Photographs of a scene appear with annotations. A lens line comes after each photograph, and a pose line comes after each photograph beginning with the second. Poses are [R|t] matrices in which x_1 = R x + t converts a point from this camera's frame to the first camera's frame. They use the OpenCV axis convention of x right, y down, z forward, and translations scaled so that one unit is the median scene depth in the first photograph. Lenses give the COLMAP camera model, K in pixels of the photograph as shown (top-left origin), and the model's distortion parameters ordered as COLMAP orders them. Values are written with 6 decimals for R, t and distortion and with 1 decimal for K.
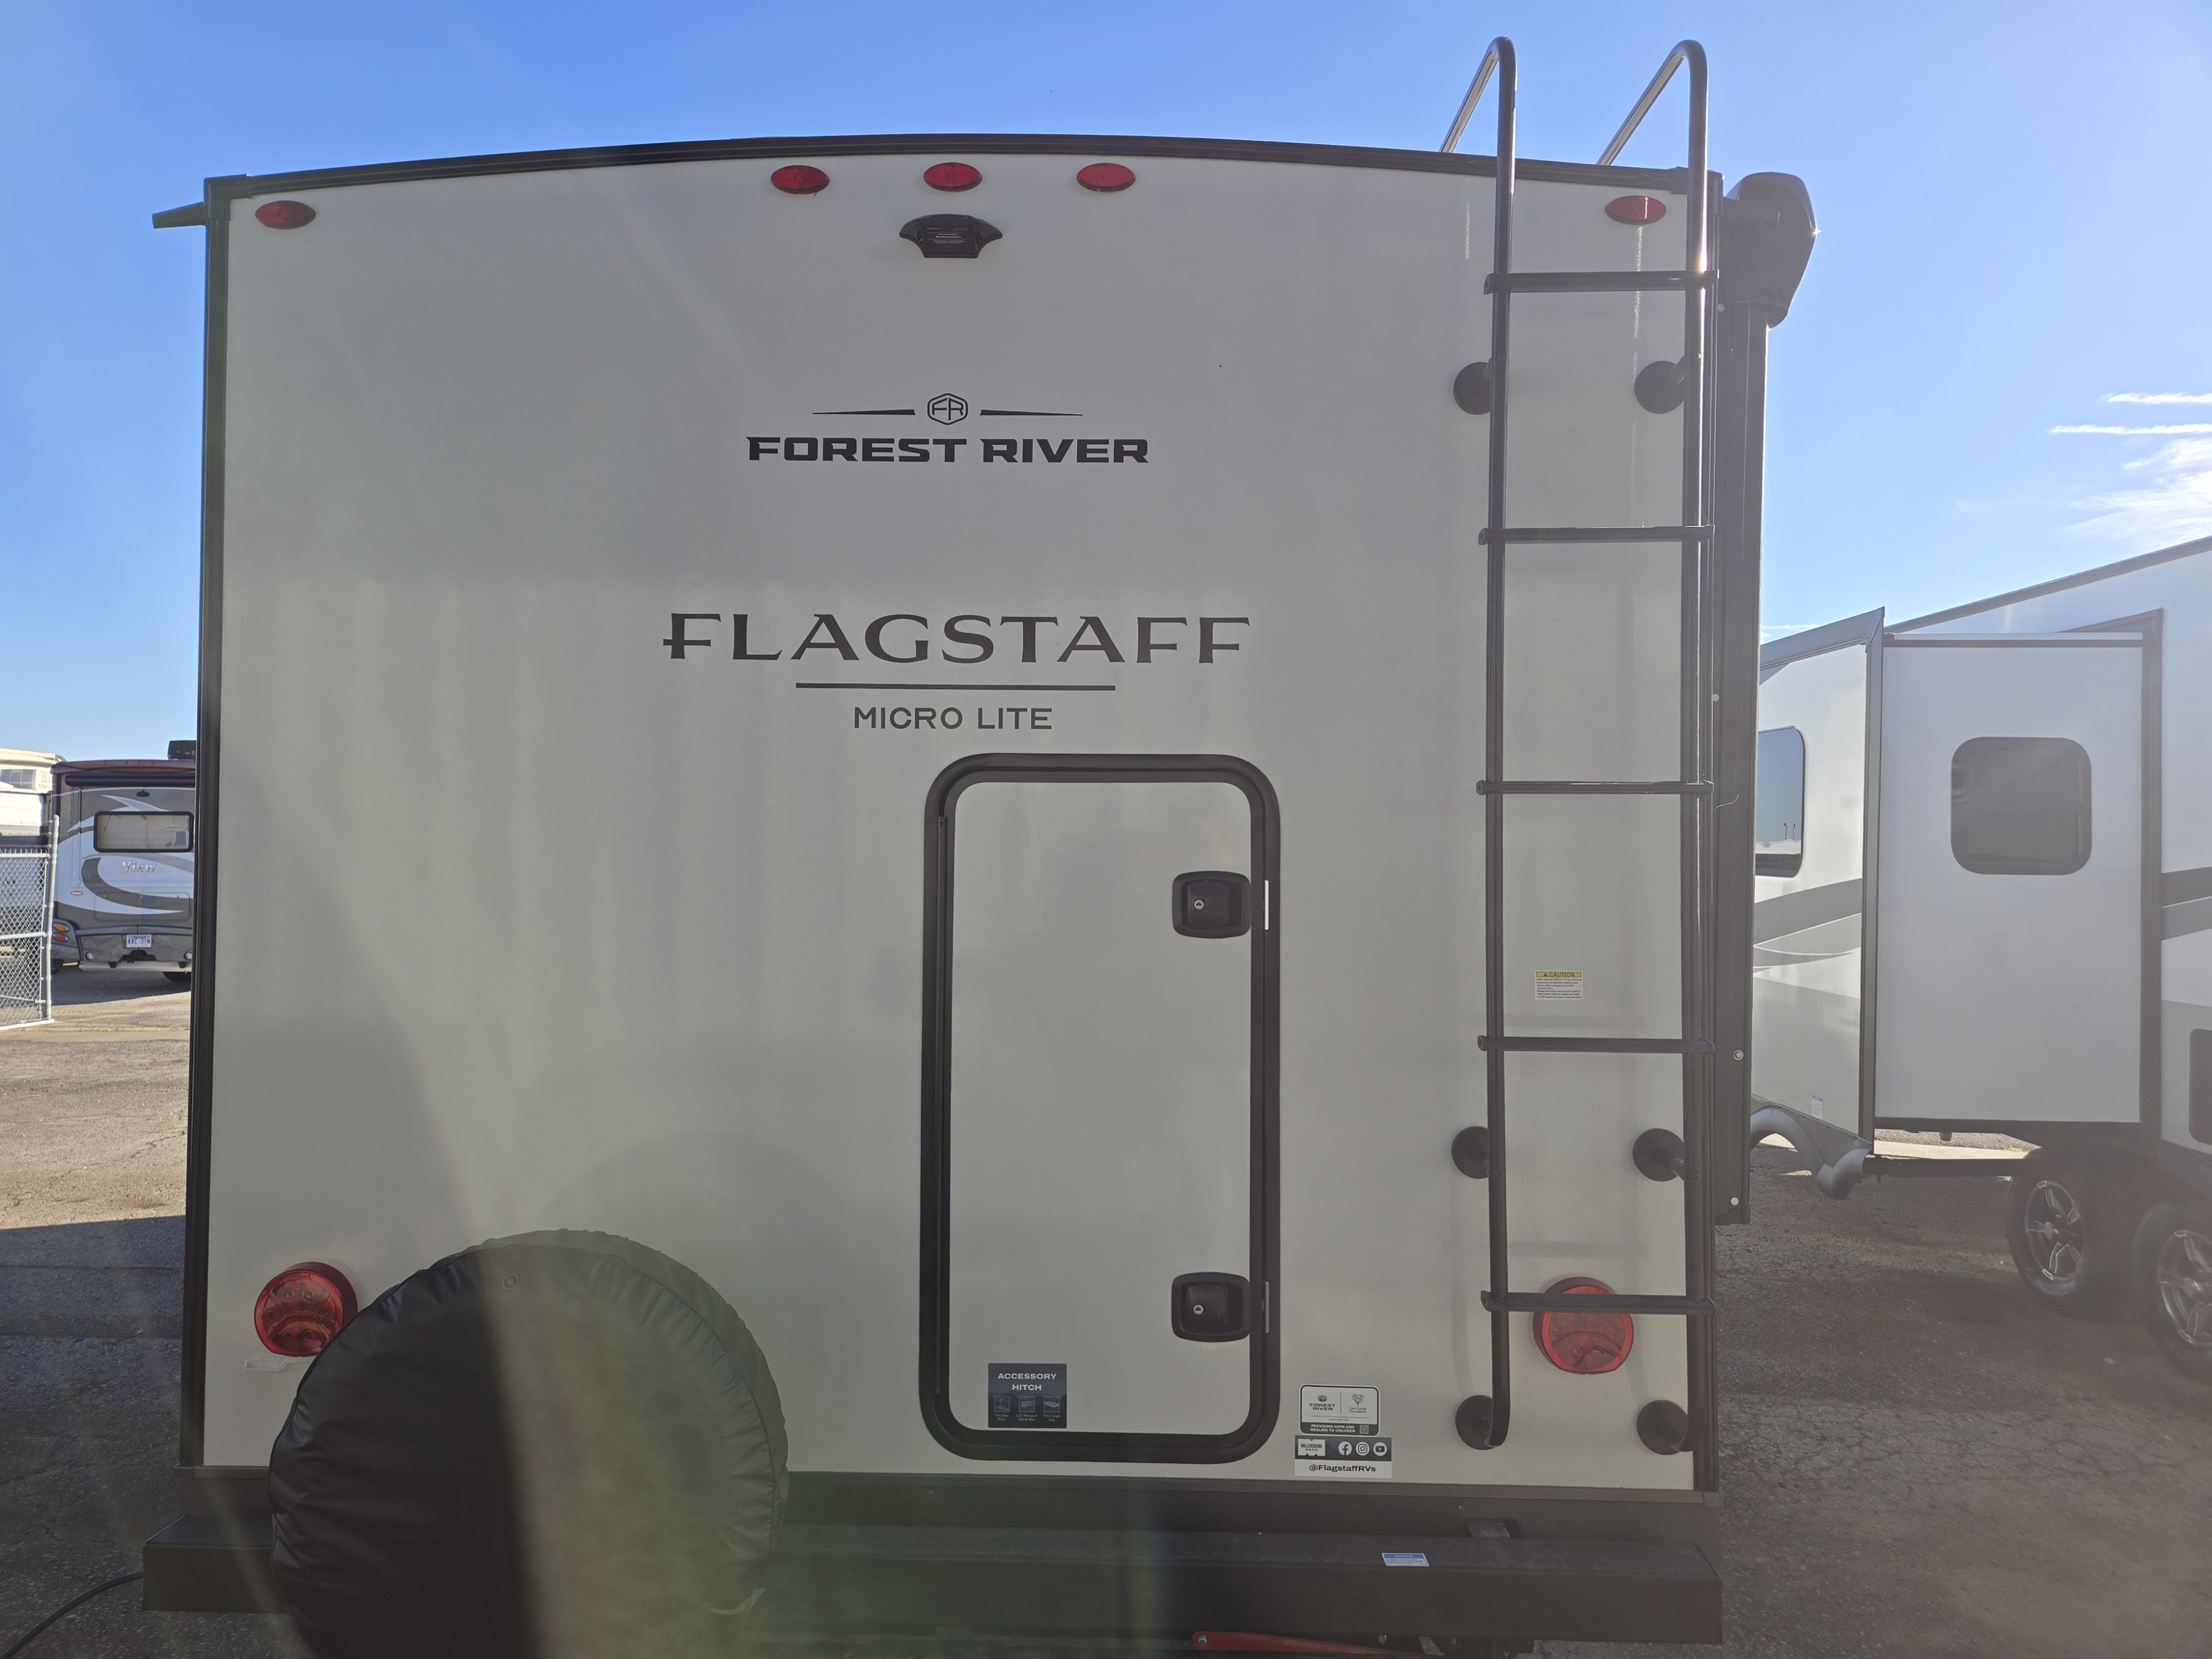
lens RADIAL K [[1464.6, 0, 1104.9], [0, 1464.6, 818.2], [0, 0, 1]] dist [0.053857, -0.046087]
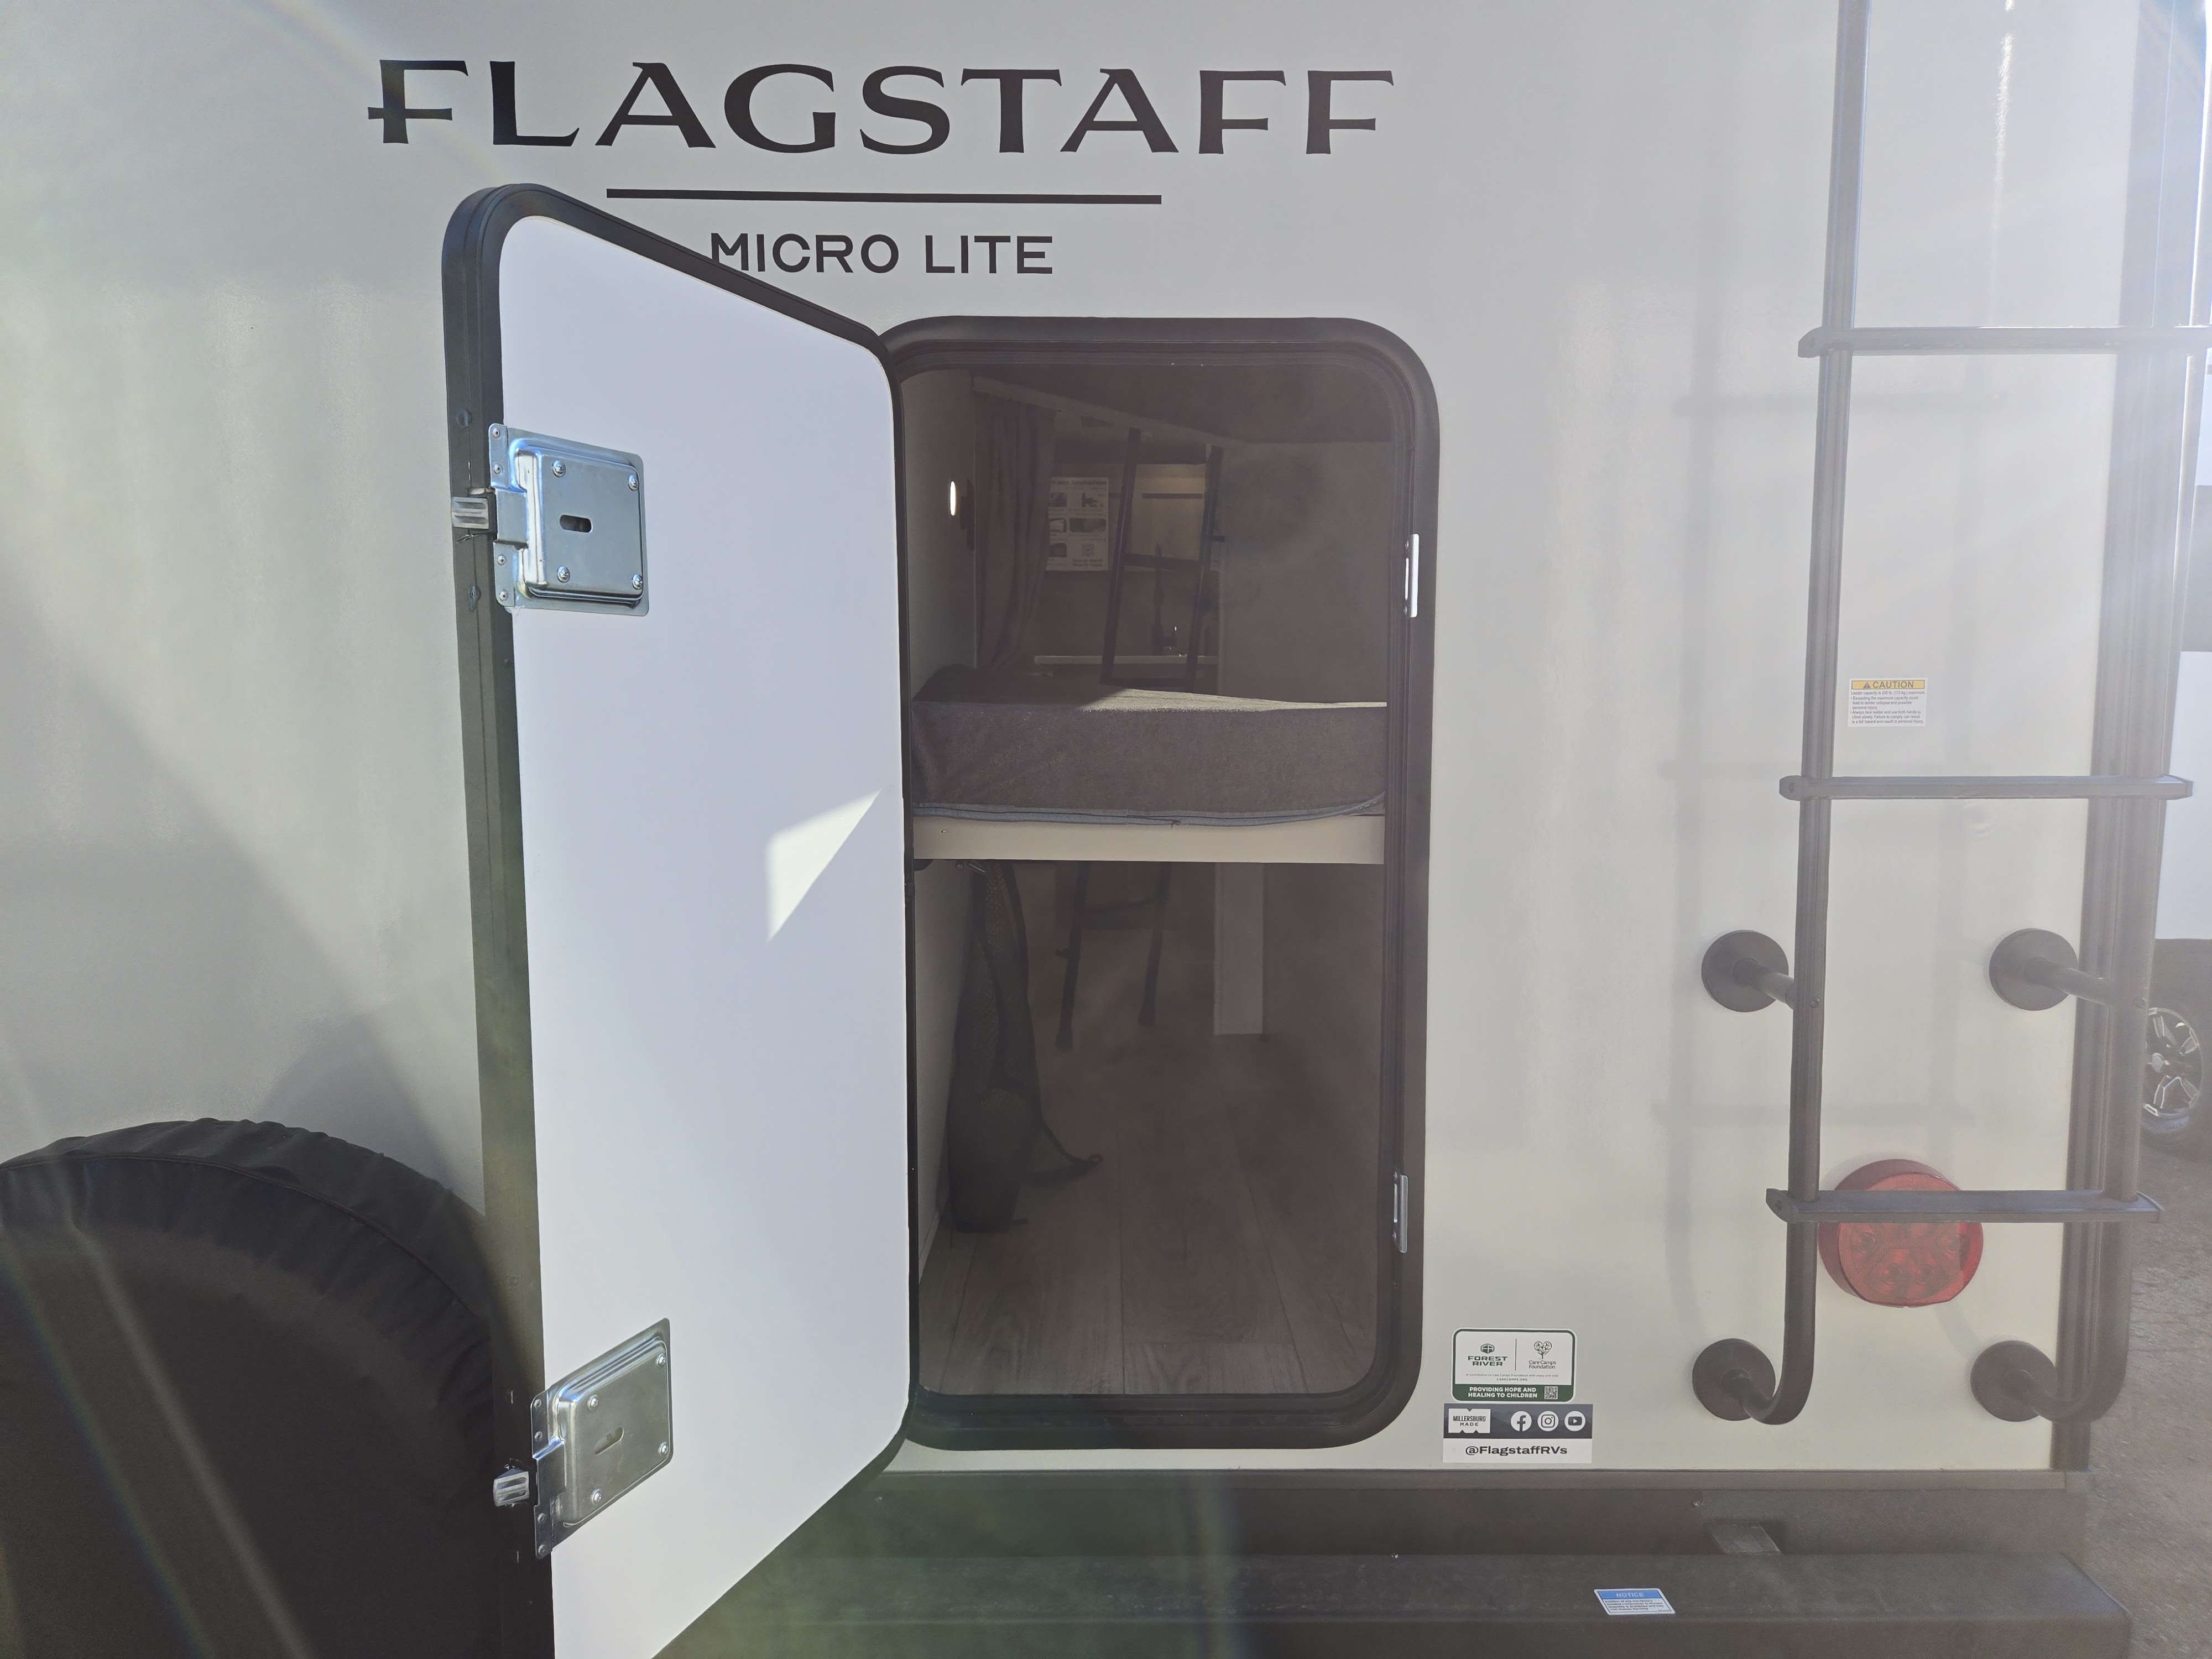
lens RADIAL K [[1667.6, 0, 1157.3], [0, 1667.6, 837.8], [0, 0, 1]] dist [0.062078, -0.080768]
pose [[0.999011, -0.008811, 0.043574, -0.026006], [0.003058, 0.991461, 0.130369, 0.075702], [-0.044351, -0.130107, 0.990508, 0.307202]]
